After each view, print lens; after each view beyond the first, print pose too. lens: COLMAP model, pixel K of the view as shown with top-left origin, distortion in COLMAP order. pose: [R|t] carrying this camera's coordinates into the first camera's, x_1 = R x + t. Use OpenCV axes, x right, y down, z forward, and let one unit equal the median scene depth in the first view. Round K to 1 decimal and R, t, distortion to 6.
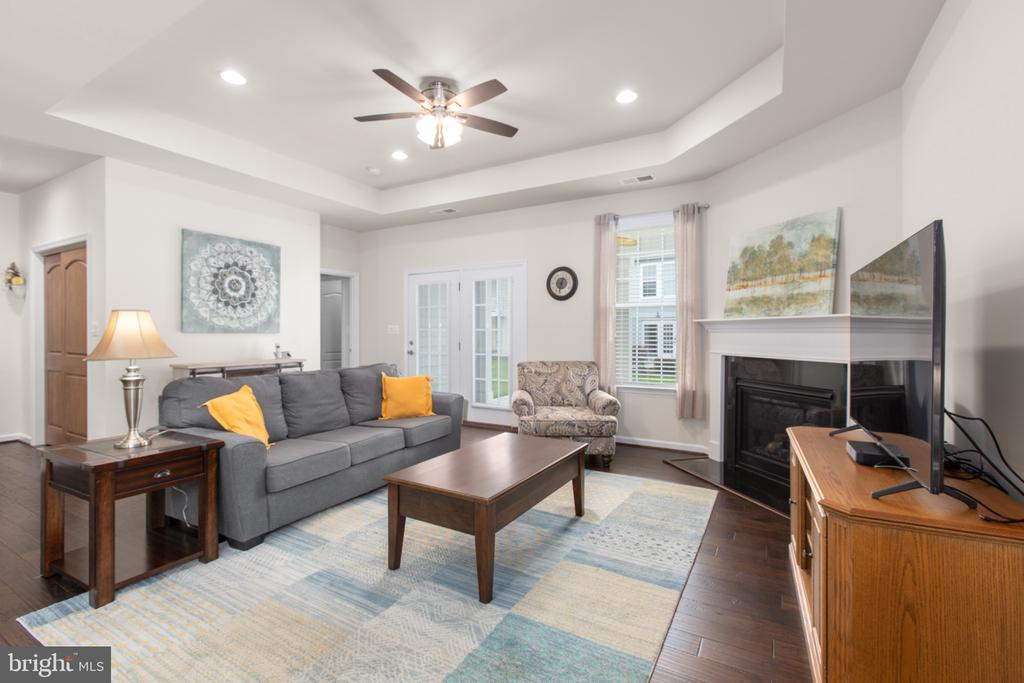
lens RADIAL K [[455.0, 0, 512.0], [0, 455.0, 334.9], [0, 0, 1]] dist [0.000486, 0.000129]
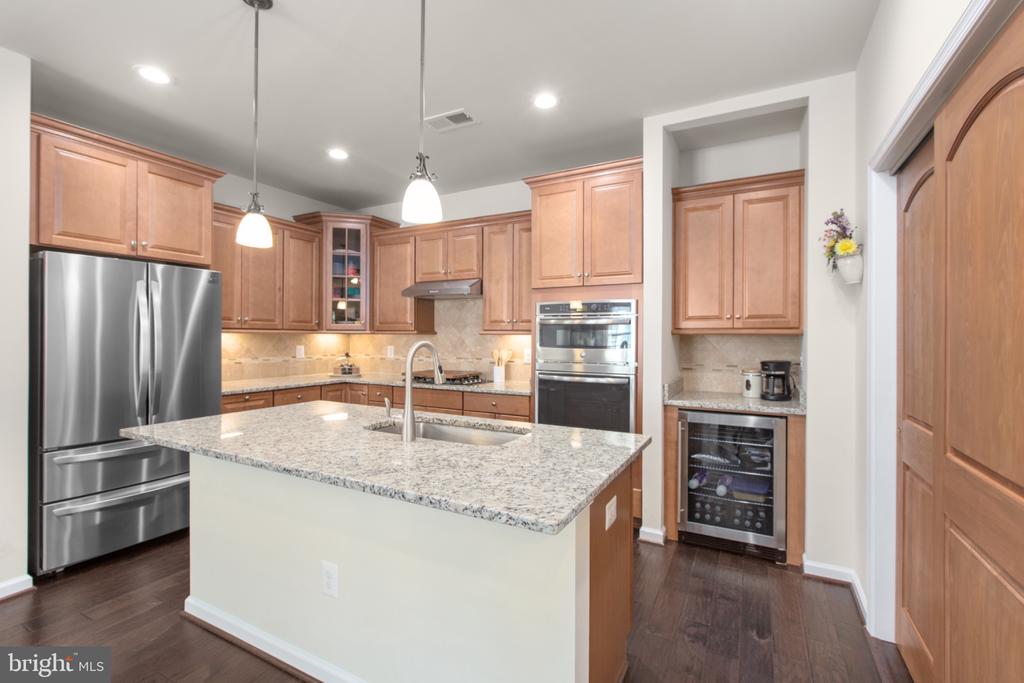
lens RADIAL K [[460.0, 0, 511.9], [0, 460.0, 334.9], [0, 0, 1]] dist [-0.001441, -0.000410]
pose [[0.025790, -0.005506, -0.999652, -0.684617], [-0.010906, 0.999924, -0.005789, -0.027425], [0.999608, 0.011052, 0.025728, 0.704742]]
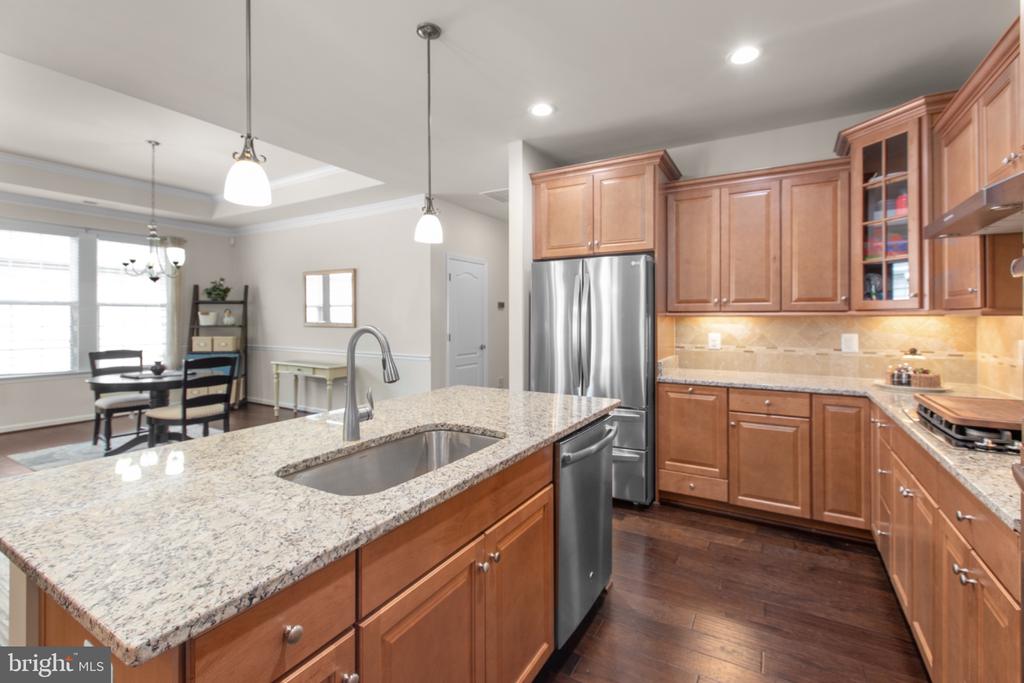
lens RADIAL K [[454.2, 0, 509.2], [0, 454.2, 317.6], [0, 0, 1]] dist [-0.001554, -0.000355]
pose [[-0.999909, -0.002667, 0.013253, -1.206839], [-0.002647, 0.999995, 0.001503, -0.029039], [-0.013257, 0.001467, -0.999911, 0.961560]]
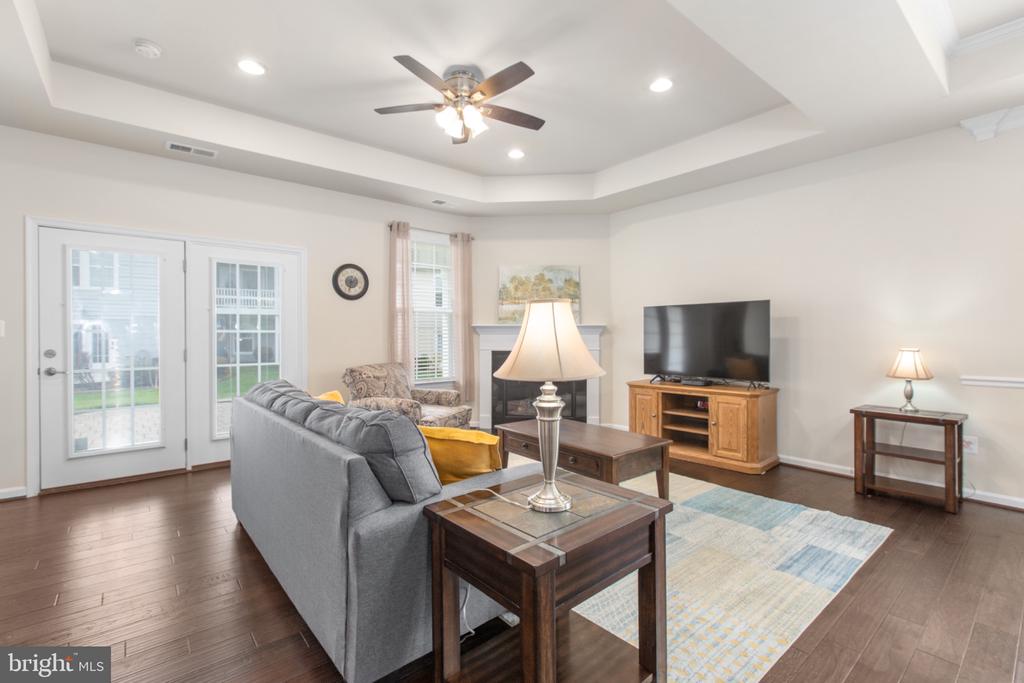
lens RADIAL K [[460.0, 0, 511.9], [0, 460.0, 334.9], [0, 0, 1]] dist [-0.001441, -0.000410]
pose [[0.348366, -0.002271, 0.937356, -0.766836], [0.006569, 0.999978, -0.000019, -0.002506], [-0.937336, 0.006164, 0.348374, 0.425020]]
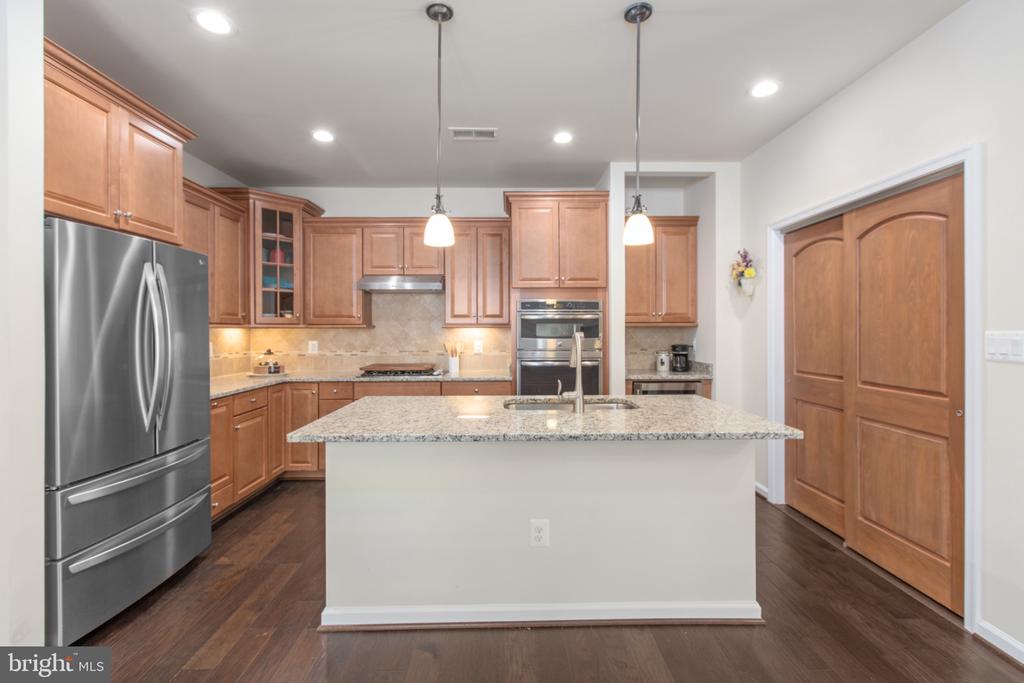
lens RADIAL K [[455.6, 0, 511.2], [0, 455.6, 329.1], [0, 0, 1]] dist [-0.001101, -0.000191]
pose [[0.510649, -0.004508, -0.859778, -0.696239], [-0.000068, 0.999986, -0.005284, -0.025084], [0.859789, 0.002757, 0.510641, 0.311716]]
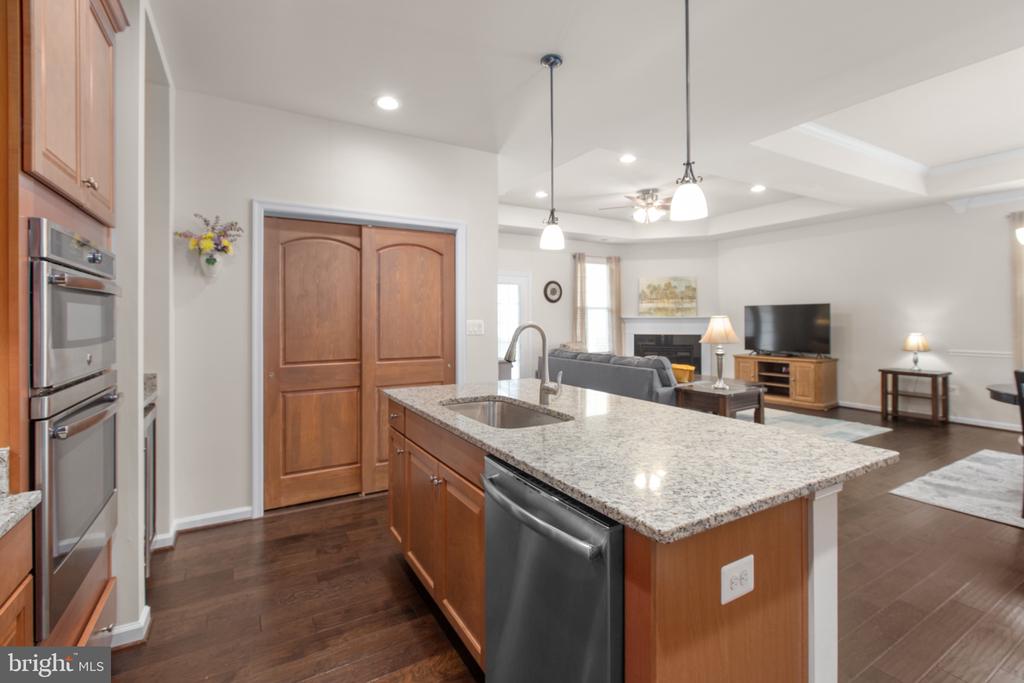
lens RADIAL K [[460.7, 0, 505.2], [0, 460.7, 317.2], [0, 0, 1]] dist [-0.001984, -0.000066]
pose [[0.504337, -0.001244, 0.863506, -1.523971], [0.008603, 0.999957, -0.003583, -0.027419], [-0.863464, 0.009236, 0.504325, 0.418646]]
